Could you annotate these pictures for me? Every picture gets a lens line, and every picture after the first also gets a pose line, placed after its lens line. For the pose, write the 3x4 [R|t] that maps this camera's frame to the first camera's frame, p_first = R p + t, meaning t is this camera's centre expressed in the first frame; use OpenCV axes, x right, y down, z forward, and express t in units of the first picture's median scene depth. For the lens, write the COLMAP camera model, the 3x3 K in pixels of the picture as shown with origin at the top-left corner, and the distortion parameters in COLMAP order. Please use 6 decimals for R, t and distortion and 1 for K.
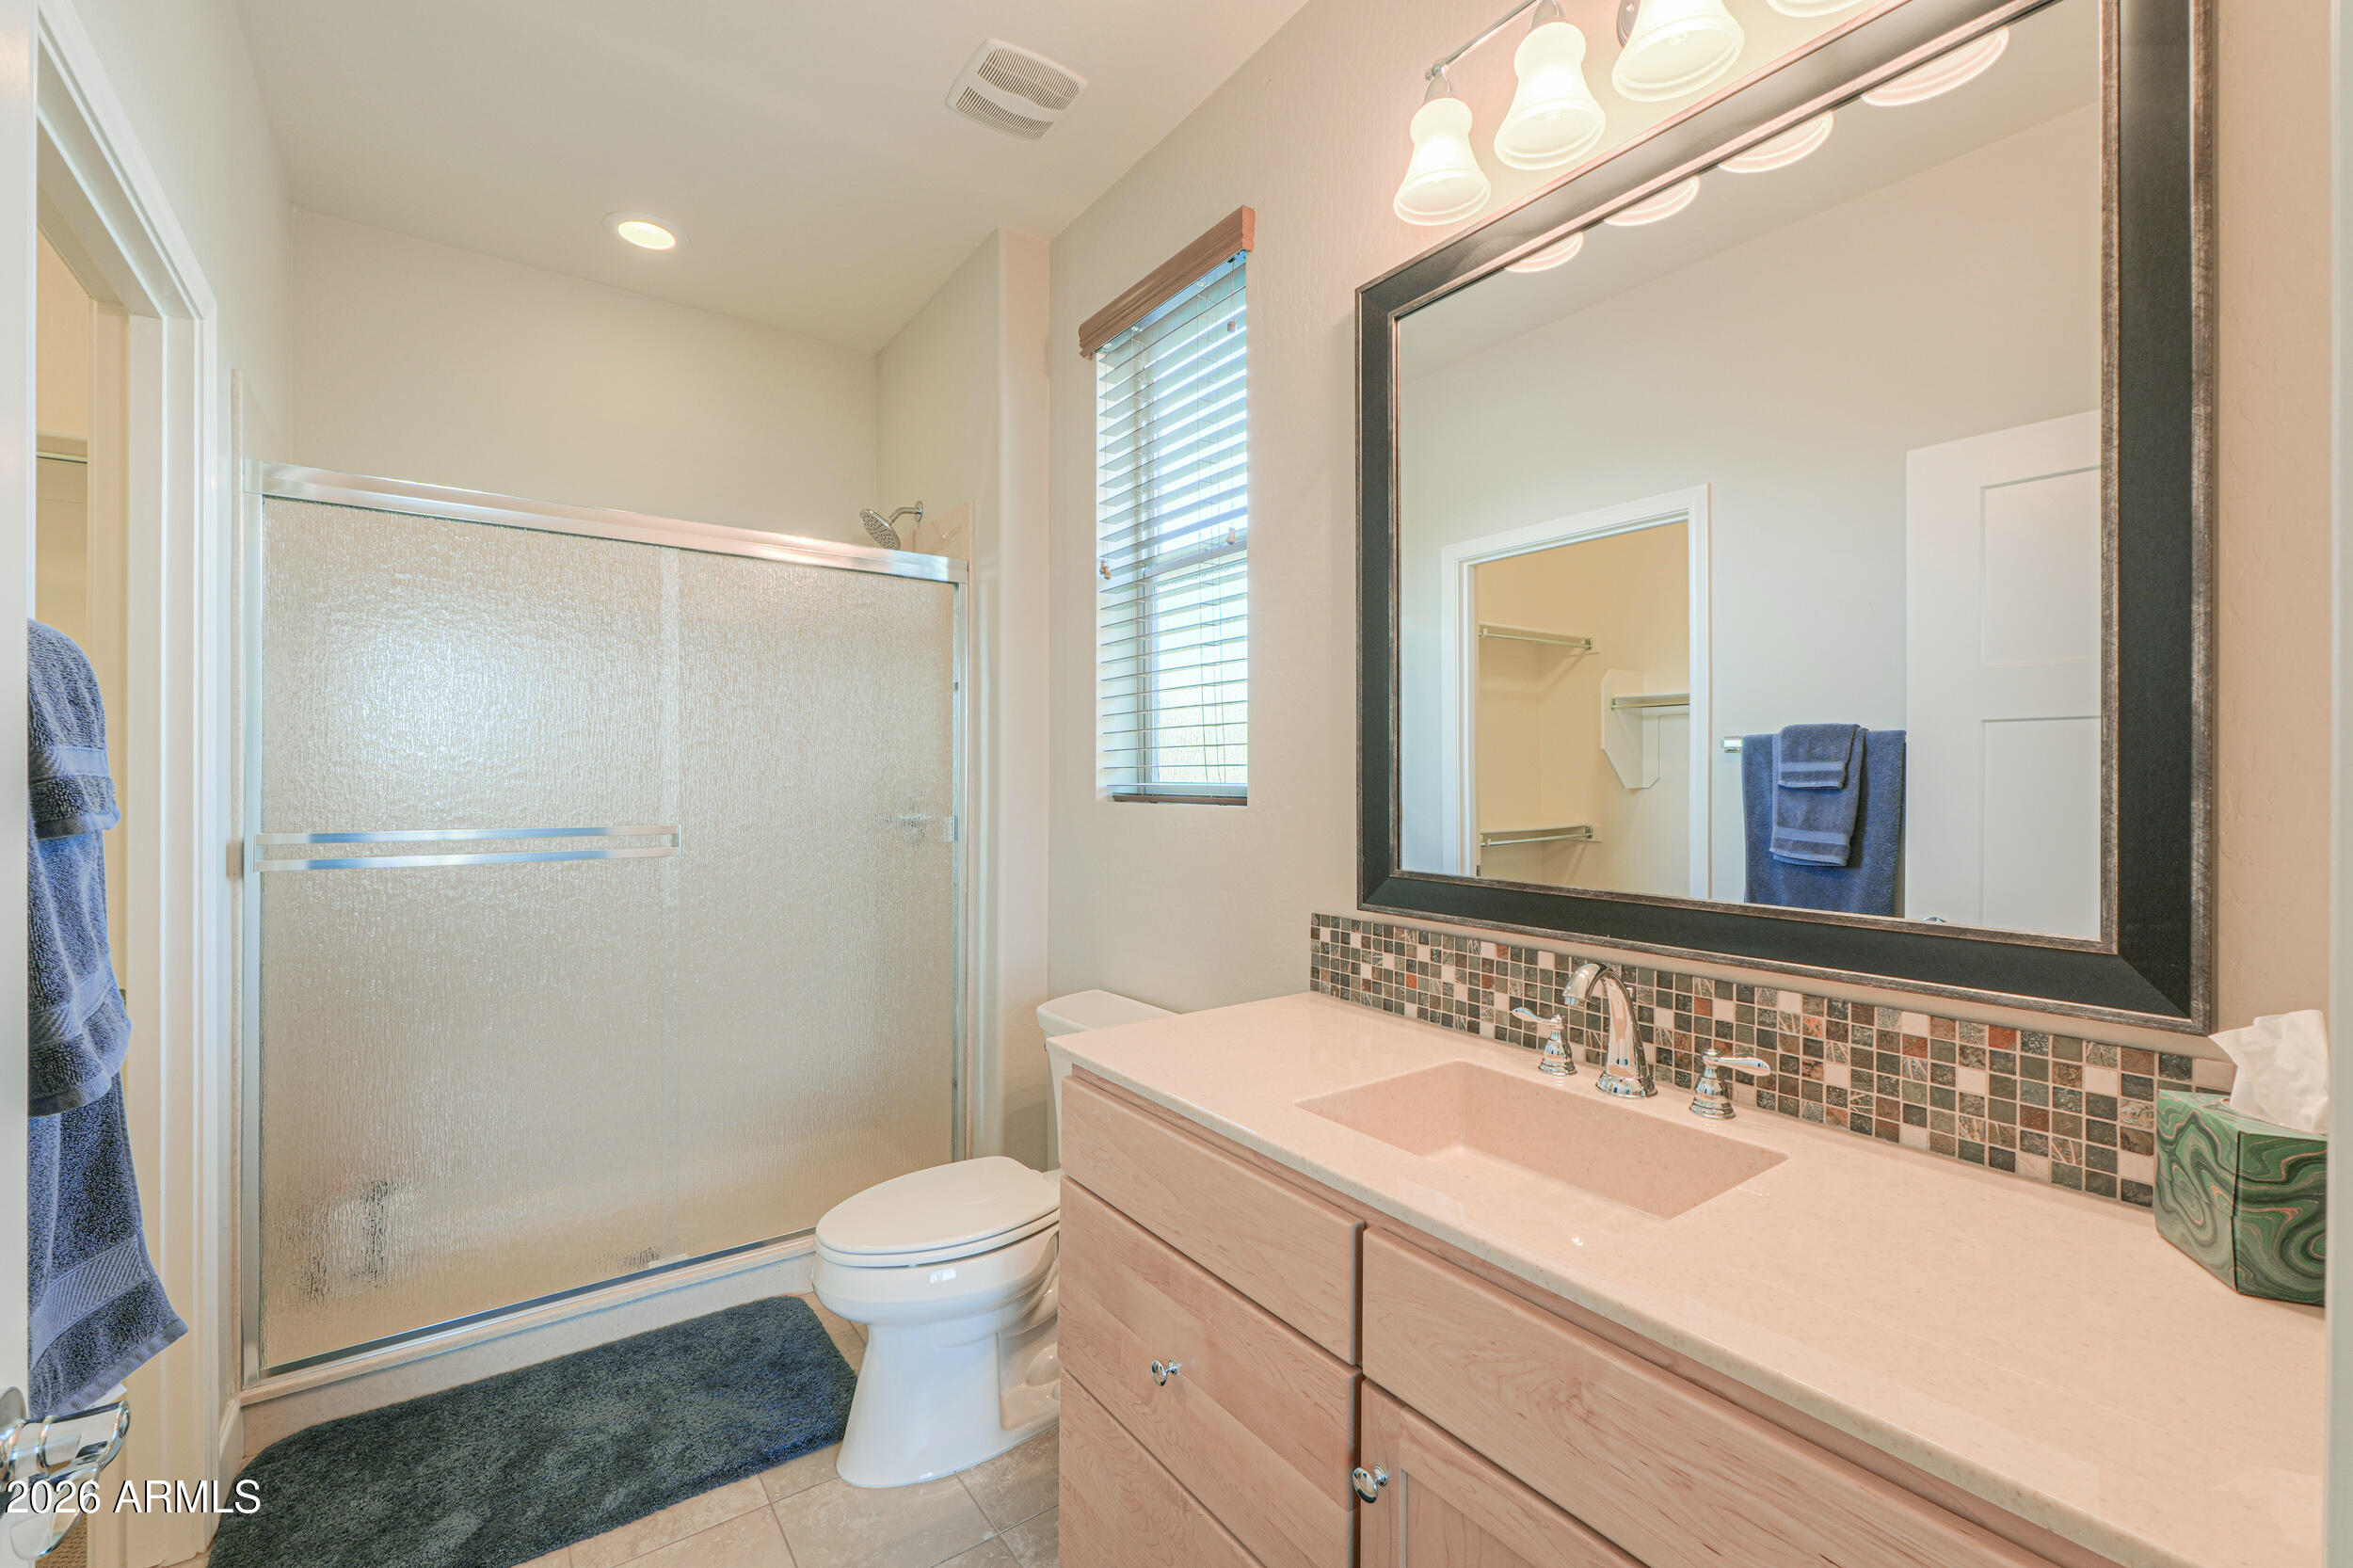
lens RADIAL K [[987.4, 0, 1176.2], [0, 987.4, 762.8], [0, 0, 1]] dist [-0.002291, -0.000337]
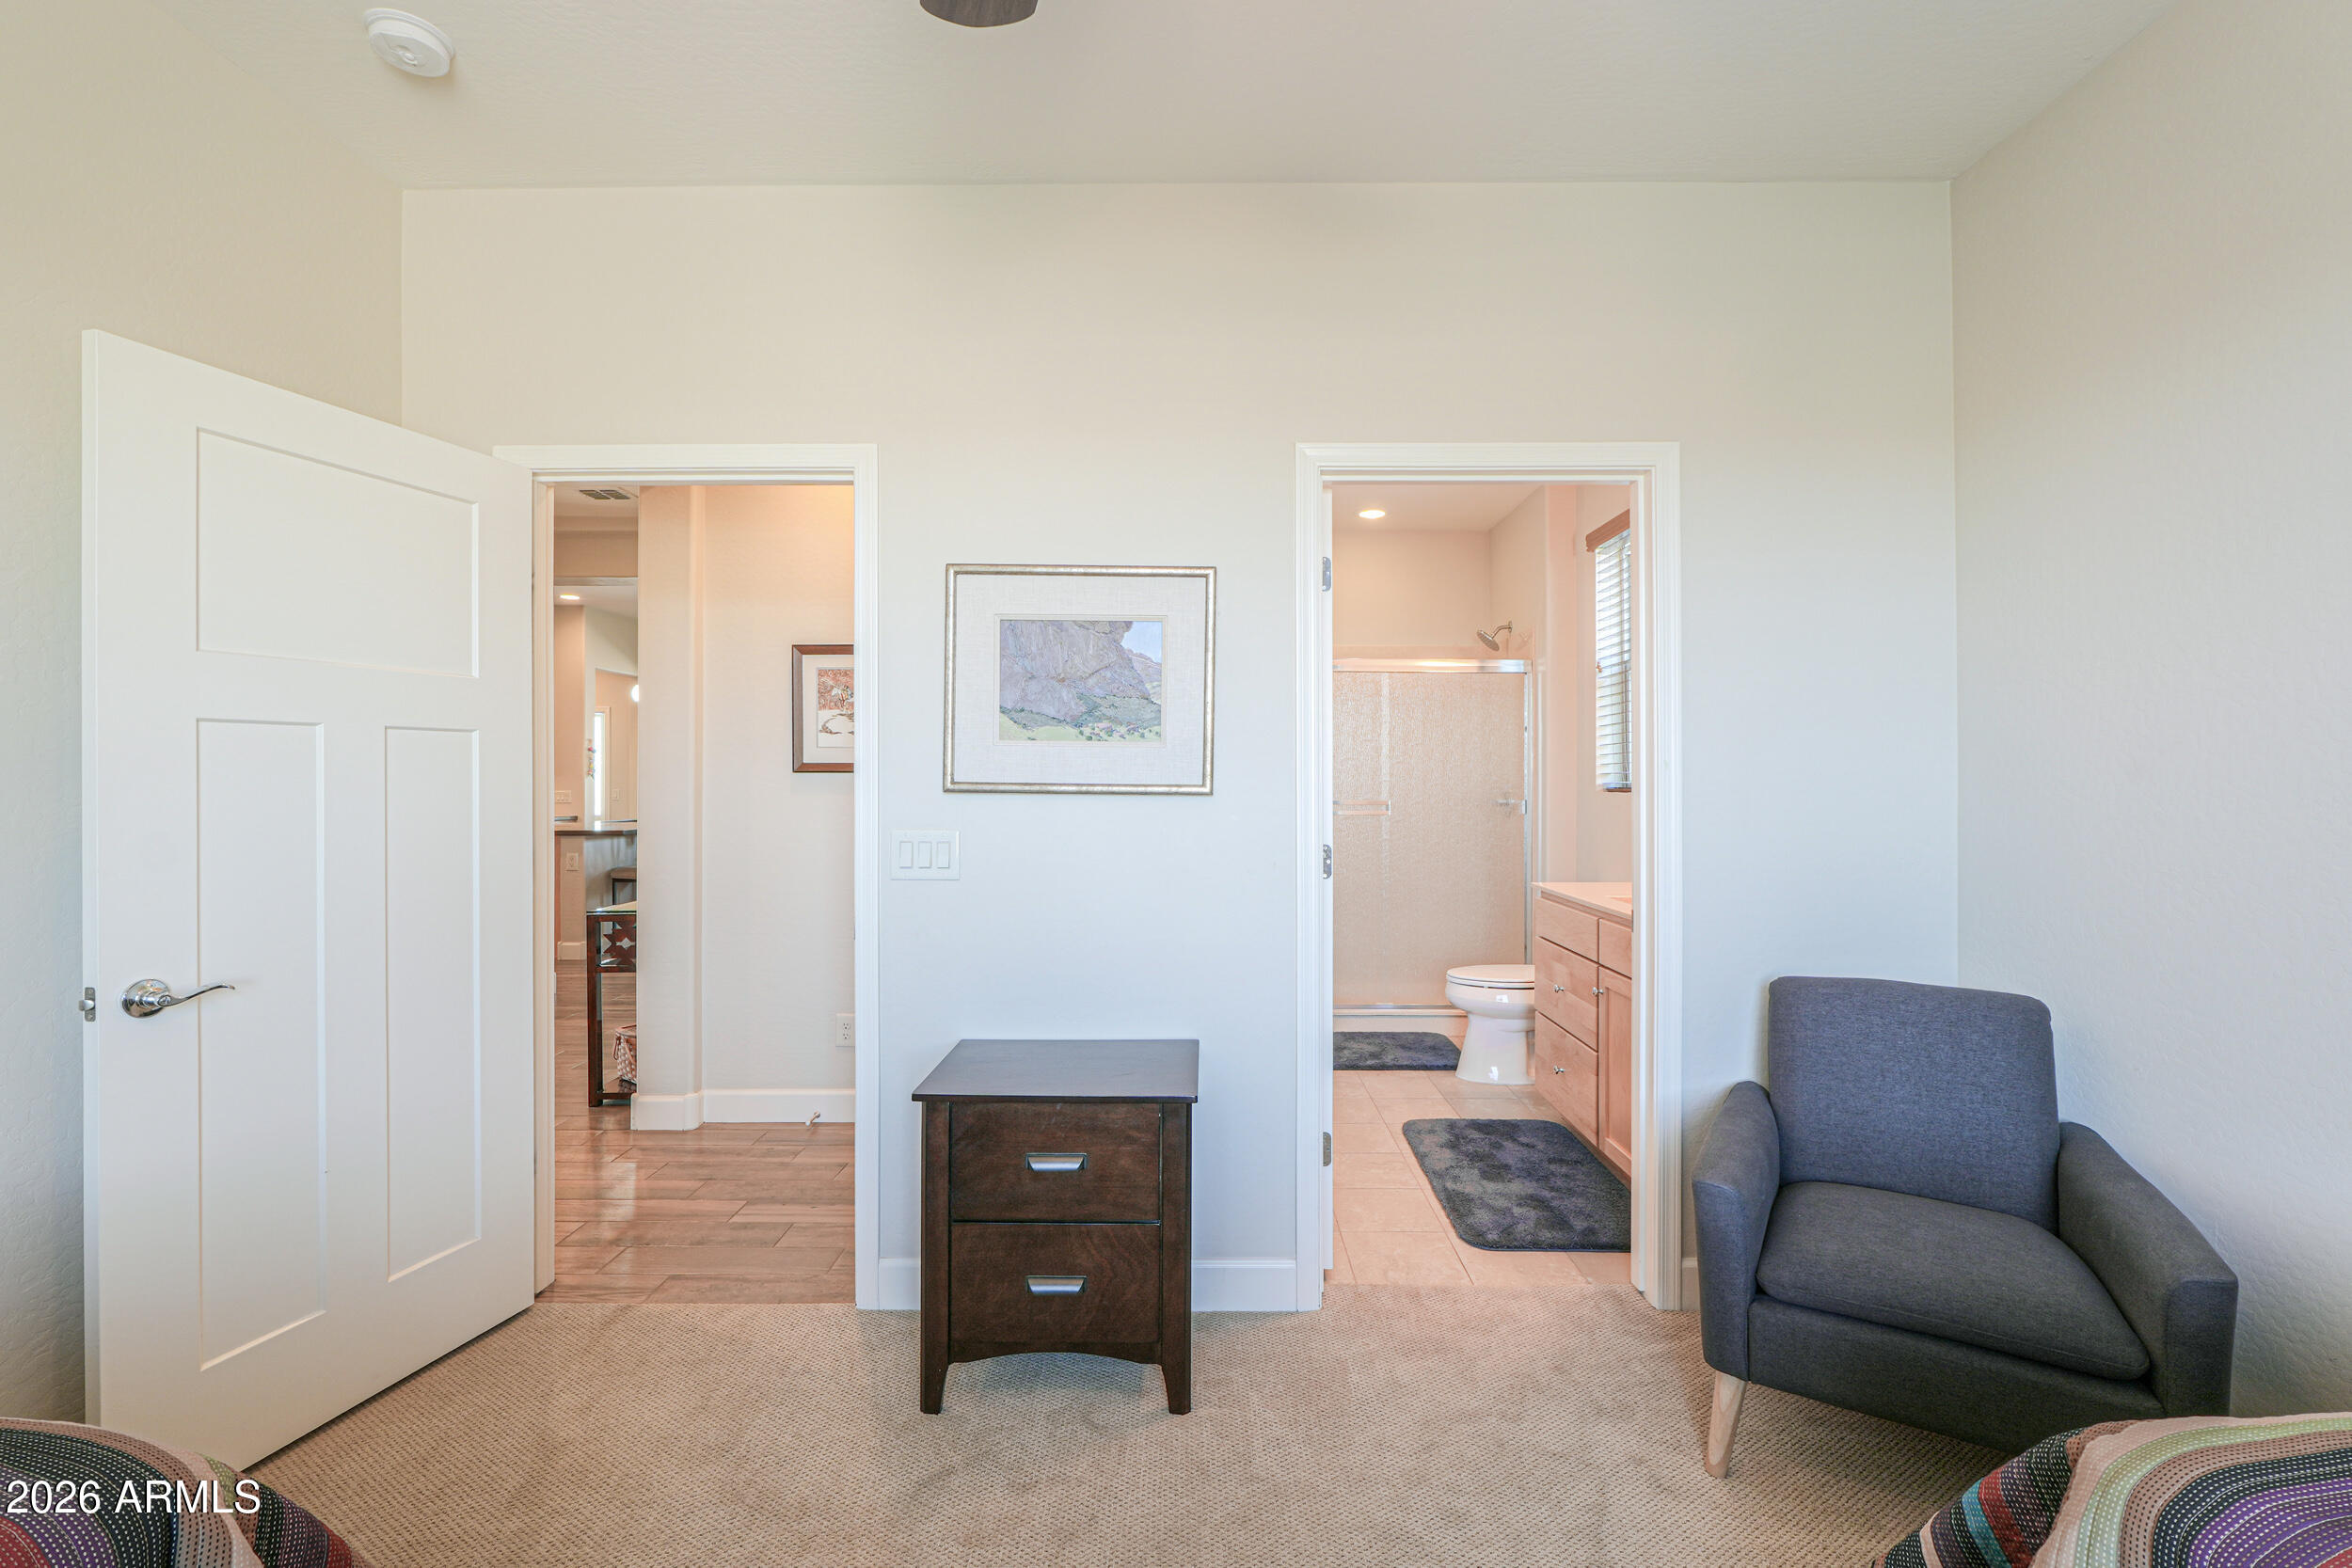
lens RADIAL K [[997.1, 0, 1166.8], [0, 997.1, 779.1], [0, 0, 1]] dist [0.000045, 0.000059]
pose [[0.793995, 0.005391, -0.607901, 0.416234], [0.005839, 0.999847, 0.016494, -0.020287], [0.607896, -0.016645, 0.793842, -0.977962]]
